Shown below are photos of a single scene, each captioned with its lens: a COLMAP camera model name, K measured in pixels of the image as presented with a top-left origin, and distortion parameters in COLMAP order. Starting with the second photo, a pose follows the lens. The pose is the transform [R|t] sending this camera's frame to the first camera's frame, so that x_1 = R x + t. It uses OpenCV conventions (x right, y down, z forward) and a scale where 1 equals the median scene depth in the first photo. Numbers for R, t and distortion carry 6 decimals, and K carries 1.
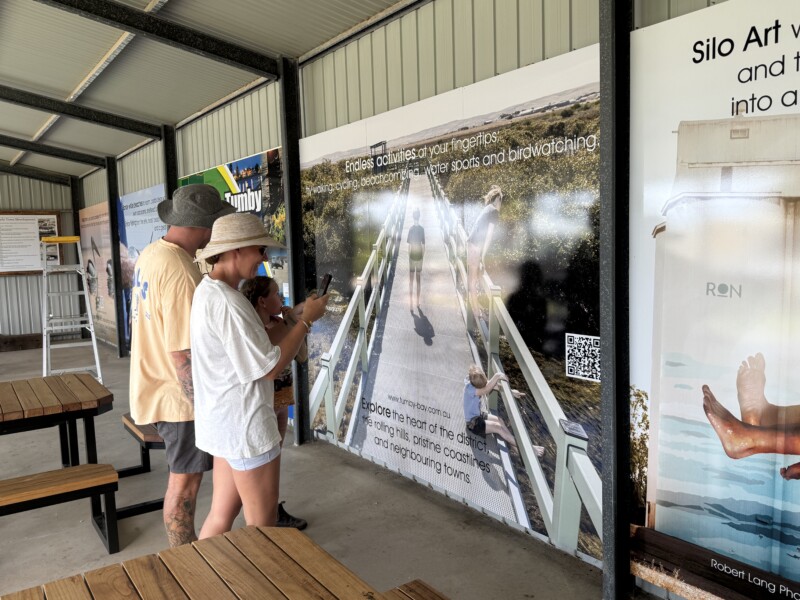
lens RADIAL K [[664.2, 0, 400.0], [0, 664.2, 300.0], [0, 0, 1]] dist [0.069013, -0.194266]
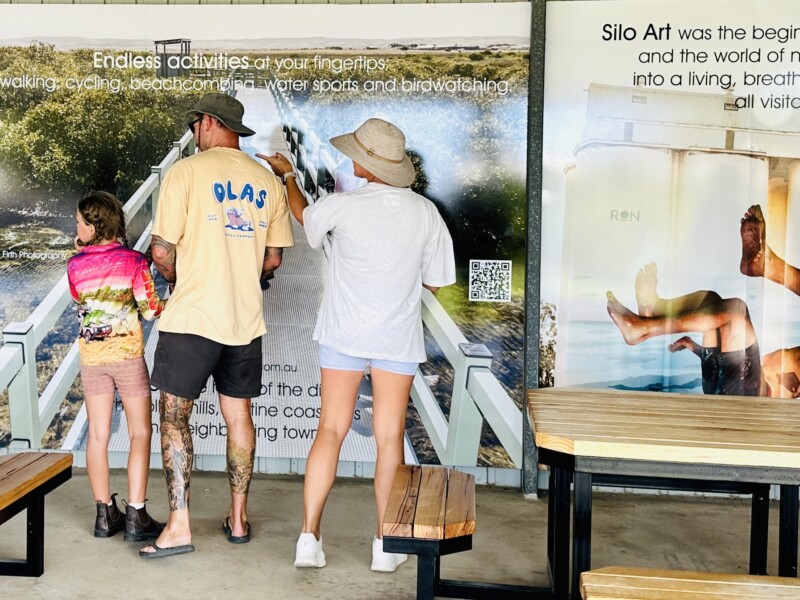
lens RADIAL K [[548.8, 0, 400.0], [0, 548.8, 300.0], [0, 0, 1]] dist [0.014727, -0.003820]
pose [[0.616809, 0.035410, 0.786316, -0.516104], [0.025474, 0.997566, -0.064906, 0.170560], [-0.786700, 0.060066, 0.614406, 0.564024]]
